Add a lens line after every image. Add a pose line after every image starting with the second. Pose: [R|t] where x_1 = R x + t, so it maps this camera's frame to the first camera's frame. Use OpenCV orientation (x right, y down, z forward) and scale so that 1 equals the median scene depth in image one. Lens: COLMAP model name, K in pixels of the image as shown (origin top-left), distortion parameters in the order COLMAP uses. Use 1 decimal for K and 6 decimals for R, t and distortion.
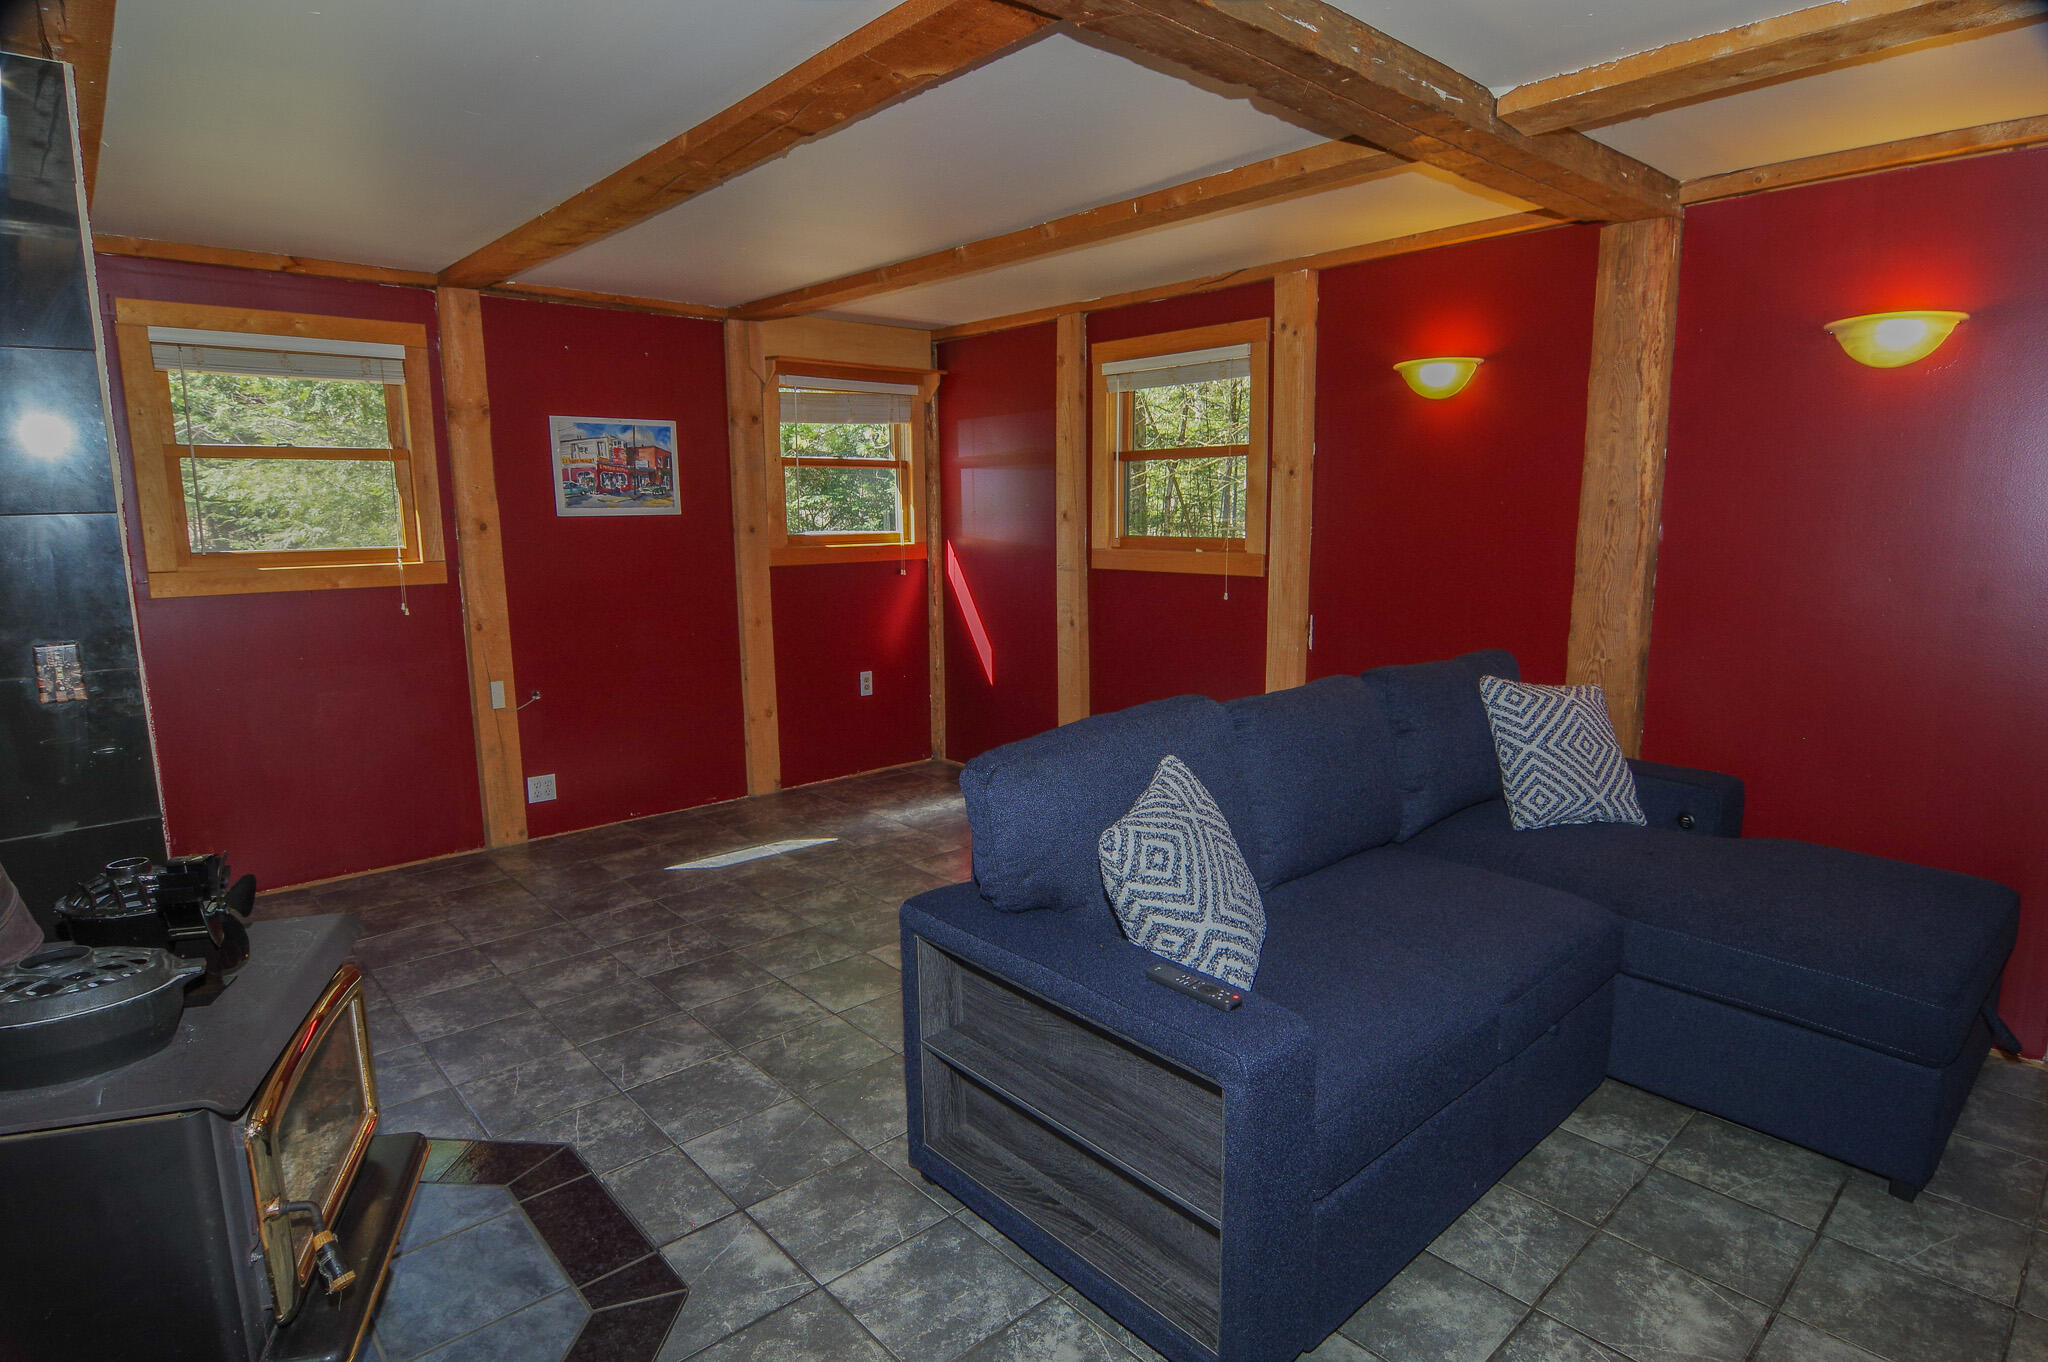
lens RADIAL K [[1090.4, 0, 1021.4], [0, 1090.4, 693.5], [0, 0, 1]] dist [-0.006872, -0.010550]
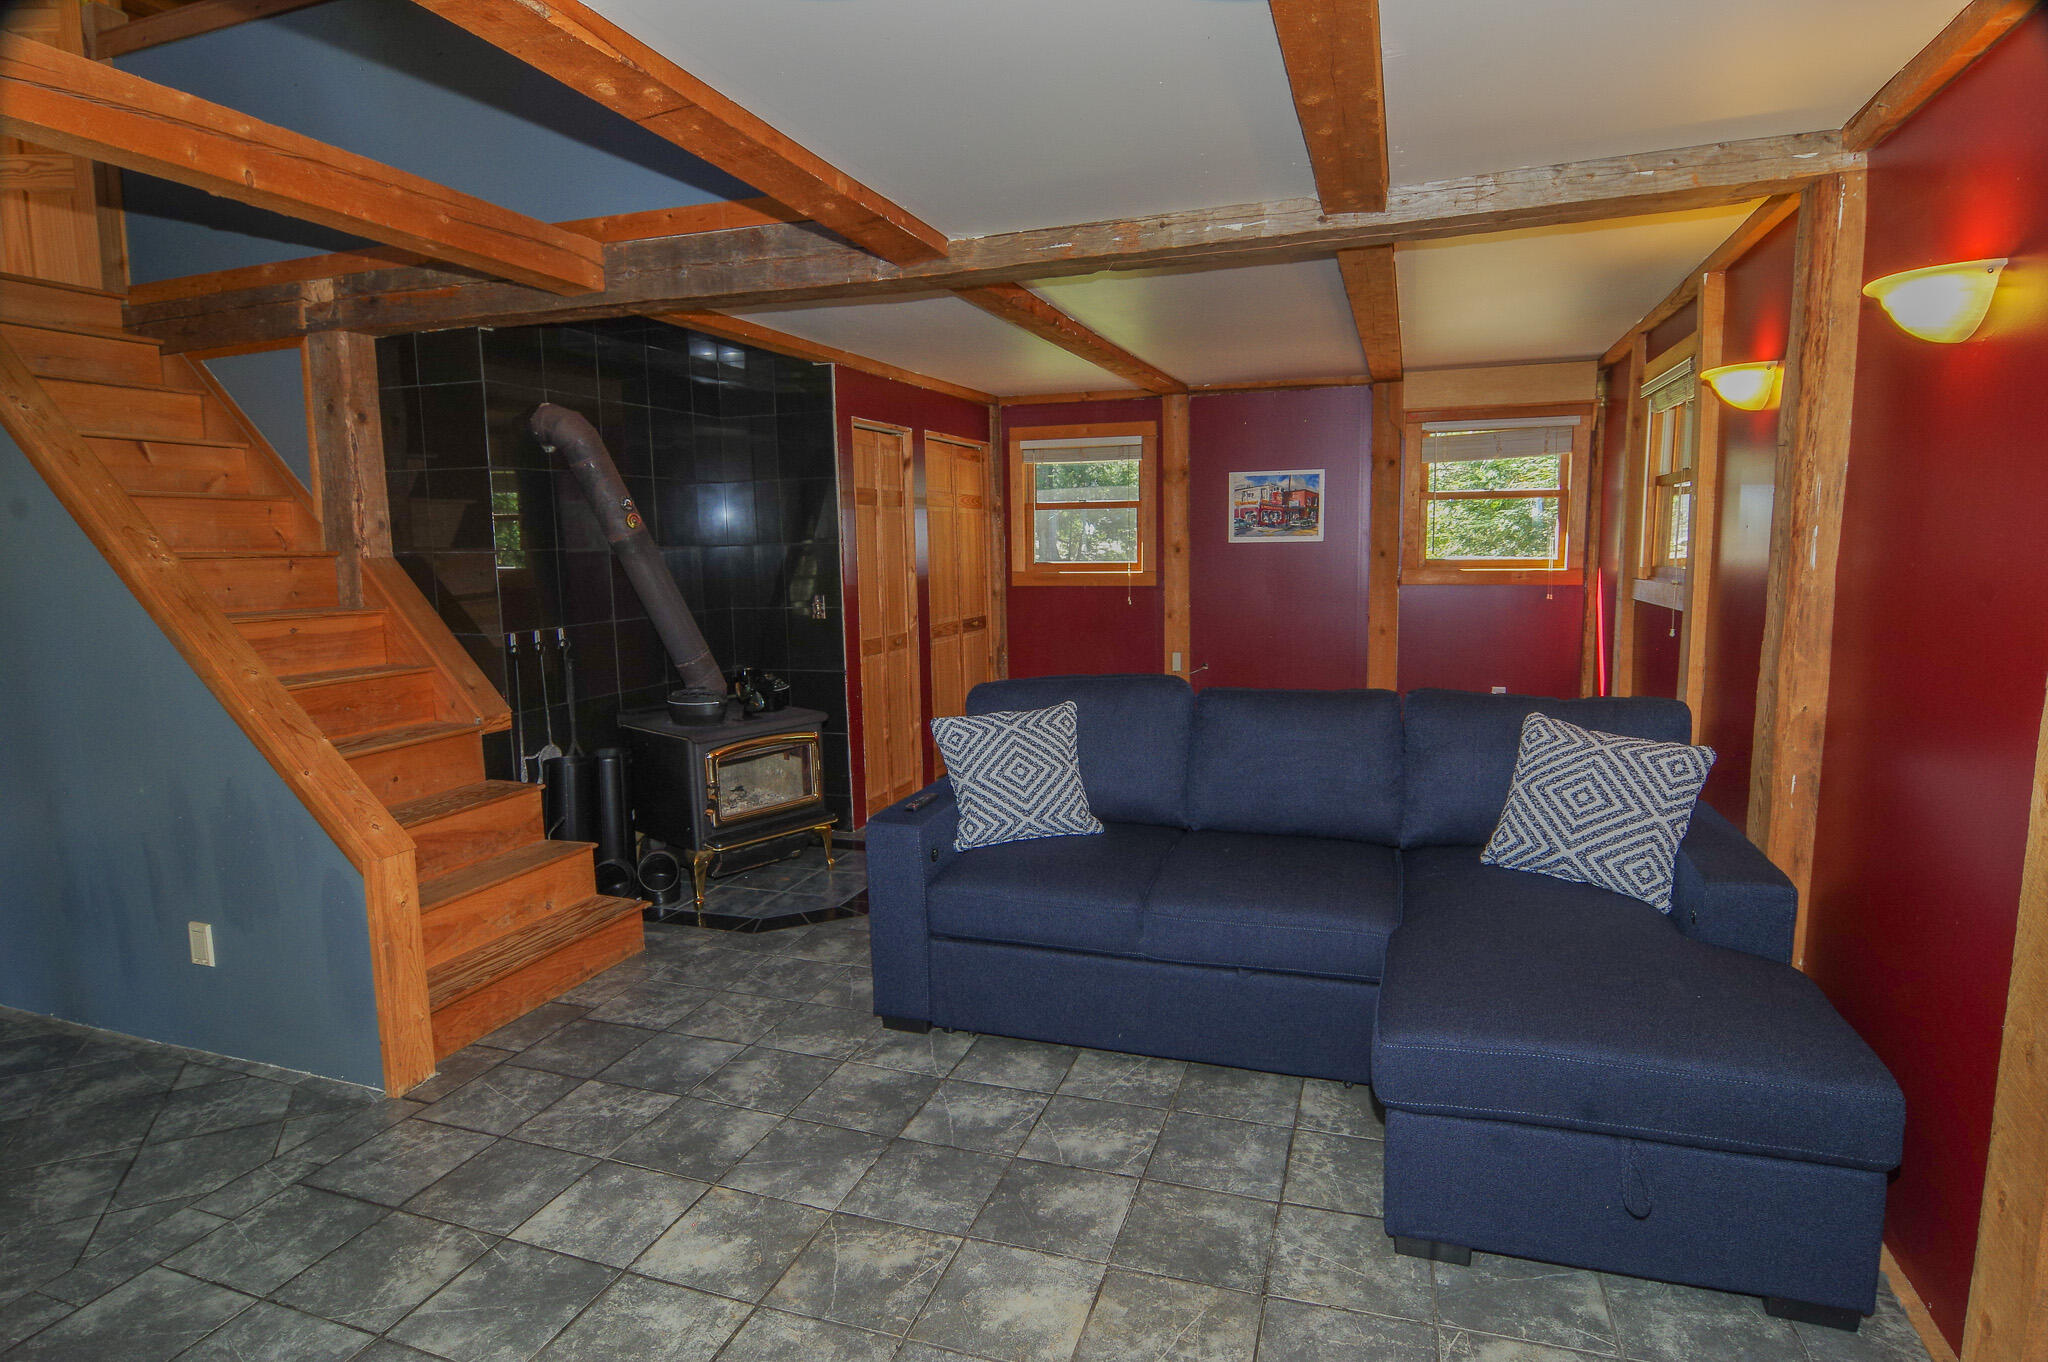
lens RADIAL K [[1090.4, 0, 1022.2], [0, 1090.4, 674.4], [0, 0, 1]] dist [-0.006872, -0.010550]
pose [[0.490111, 0.107776, -0.864971, 0.686485], [-0.136567, 0.989566, 0.045919, -0.021287], [0.860895, 0.095621, 0.499716, 0.074897]]
